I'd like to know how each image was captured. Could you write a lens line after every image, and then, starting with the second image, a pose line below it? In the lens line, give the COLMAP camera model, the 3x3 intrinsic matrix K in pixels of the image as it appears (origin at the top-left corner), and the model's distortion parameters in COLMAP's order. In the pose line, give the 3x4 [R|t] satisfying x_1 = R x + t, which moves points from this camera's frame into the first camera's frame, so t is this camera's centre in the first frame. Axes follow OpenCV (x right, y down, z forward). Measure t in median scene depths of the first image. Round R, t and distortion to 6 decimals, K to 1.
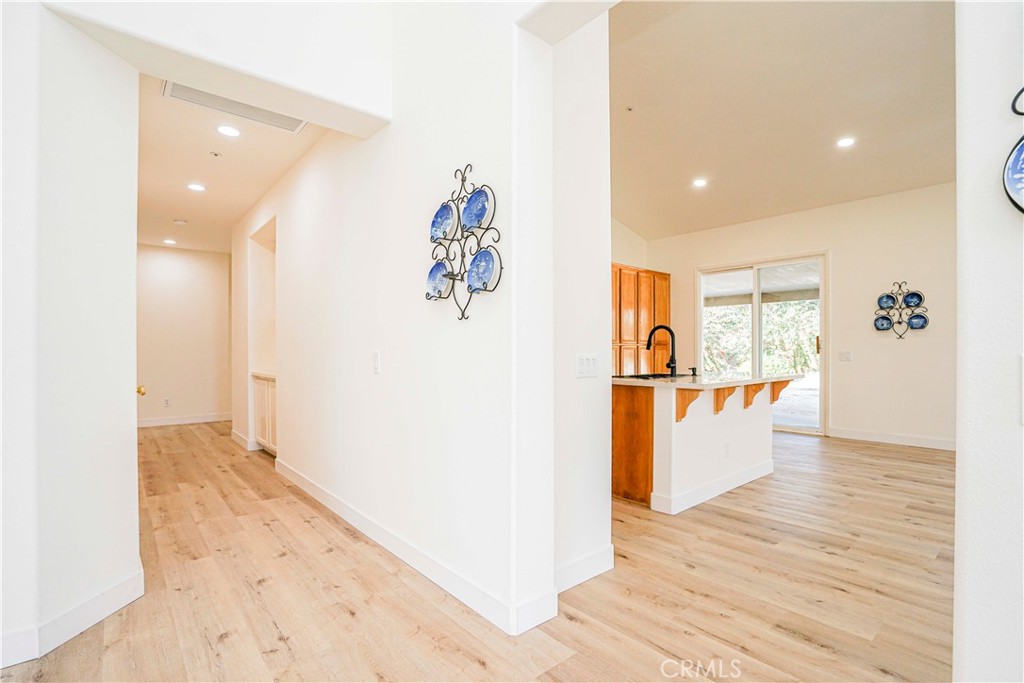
lens RADIAL K [[475.5, 0, 514.8], [0, 475.5, 352.8], [0, 0, 1]] dist [-0.056170, 0.019523]
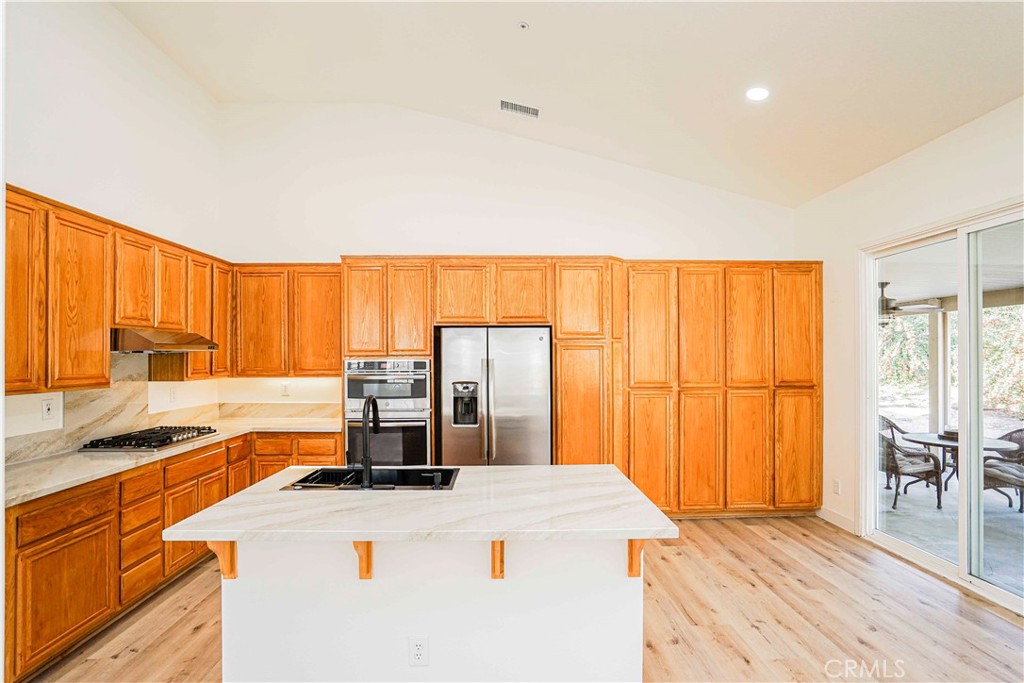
lens RADIAL K [[505.3, 0, 510.5], [0, 505.3, 352.0], [0, 0, 1]] dist [-0.059137, 0.023106]
pose [[0.777269, -0.004741, -0.629151, 0.468694], [-0.001119, 0.999960, -0.008917, -0.060300], [0.629168, 0.007635, 0.777232, 0.349297]]
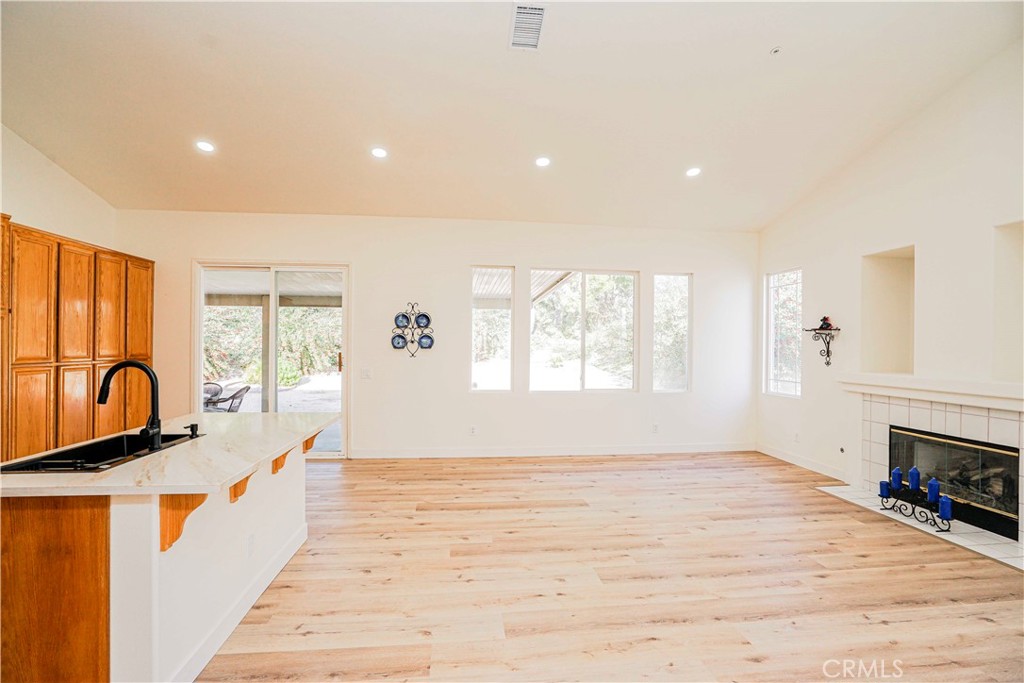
lens RADIAL K [[471.7, 0, 511.4], [0, 471.7, 346.7], [0, 0, 1]] dist [-0.052138, 0.019261]
pose [[0.560410, 0.003754, 0.828207, 0.060597], [-0.005282, 0.999986, -0.000958, -0.043526], [-0.828199, -0.003838, 0.560421, 0.172619]]
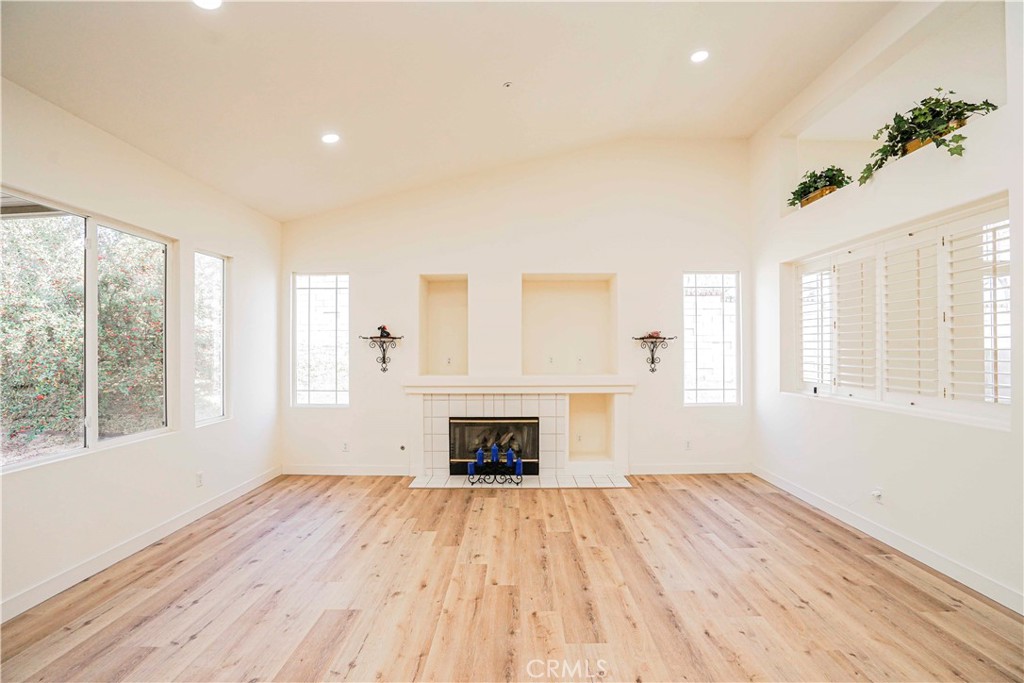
lens RADIAL K [[480.7, 0, 514.7], [0, 480.7, 340.1], [0, 0, 1]] dist [-0.054676, 0.024260]
pose [[-0.753580, 0.012922, 0.657229, 0.259219], [0.006054, 0.999901, -0.012718, -0.058931], [-0.657328, -0.005605, -0.753584, 0.640030]]
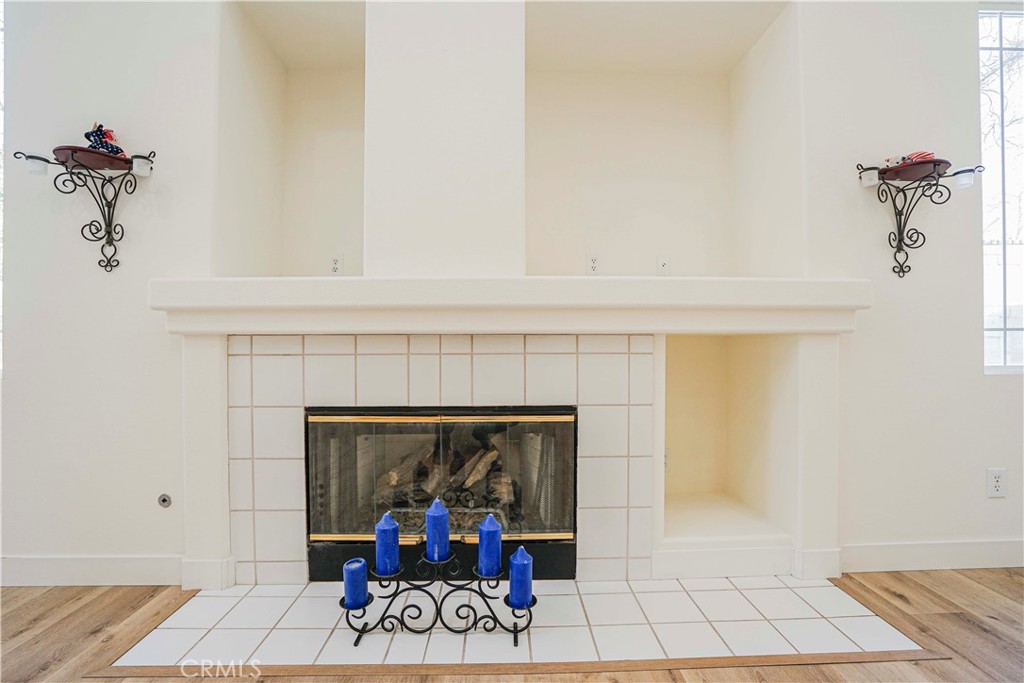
lens RADIAL K [[471.7, 0, 511.4], [0, 471.7, 346.7], [0, 0, 1]] dist [-0.052138, 0.019261]
pose [[-0.774062, 0.002528, 0.633105, 0.628370], [0.005563, 0.999981, 0.002808, 0.027818], [-0.633085, 0.005695, -0.774061, 0.224033]]
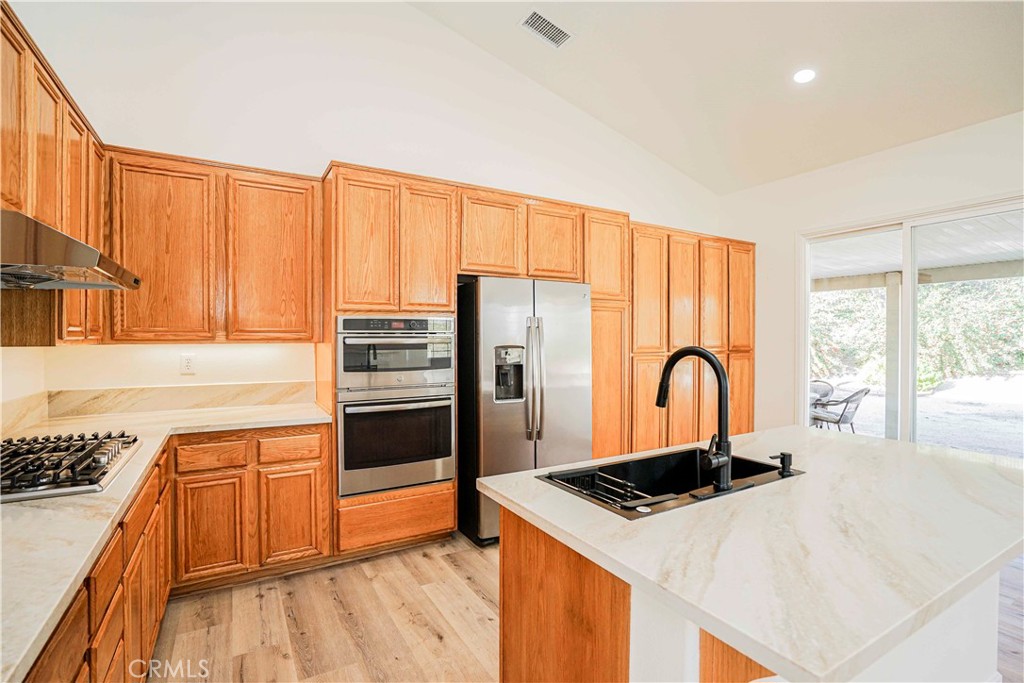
lens RADIAL K [[480.7, 0, 514.7], [0, 480.7, 340.1], [0, 0, 1]] dist [-0.054676, 0.024260]
pose [[0.984403, 0.003227, -0.175901, 0.132948], [-0.003263, 0.999995, 0.000085, -0.035672], [0.175901, 0.000490, 0.984408, 0.335996]]
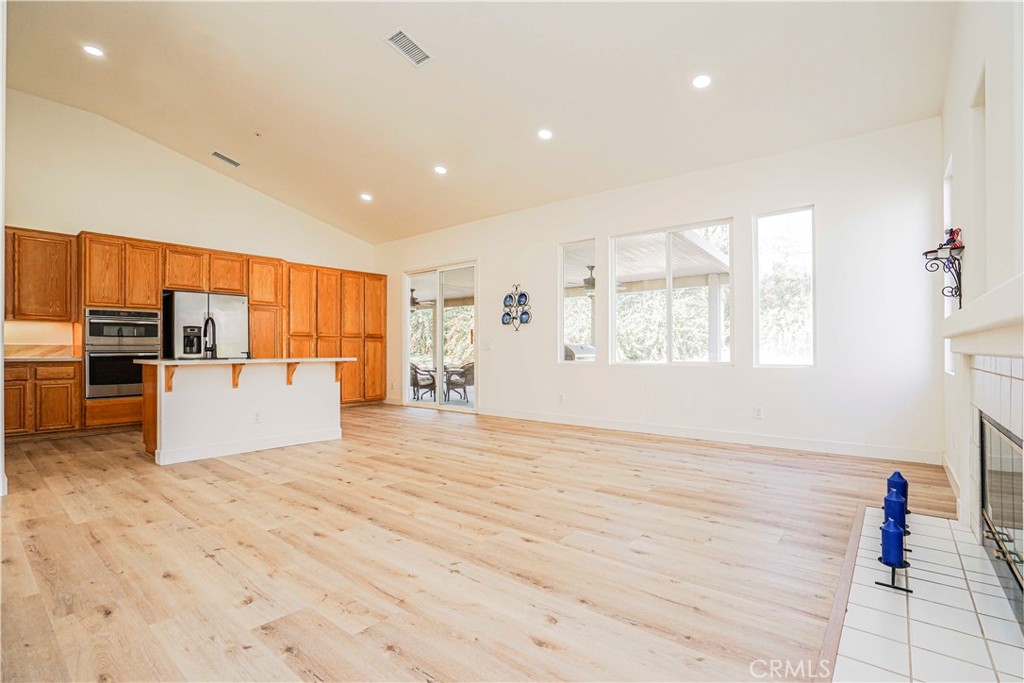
lens RADIAL K [[471.7, 0, 511.4], [0, 471.7, 346.7], [0, 0, 1]] dist [-0.052138, 0.019261]
pose [[0.984978, -0.000377, 0.172682, 0.489330], [0.002380, 0.999932, -0.011394, 0.019689], [-0.172666, 0.011633, 0.984912, -0.177345]]
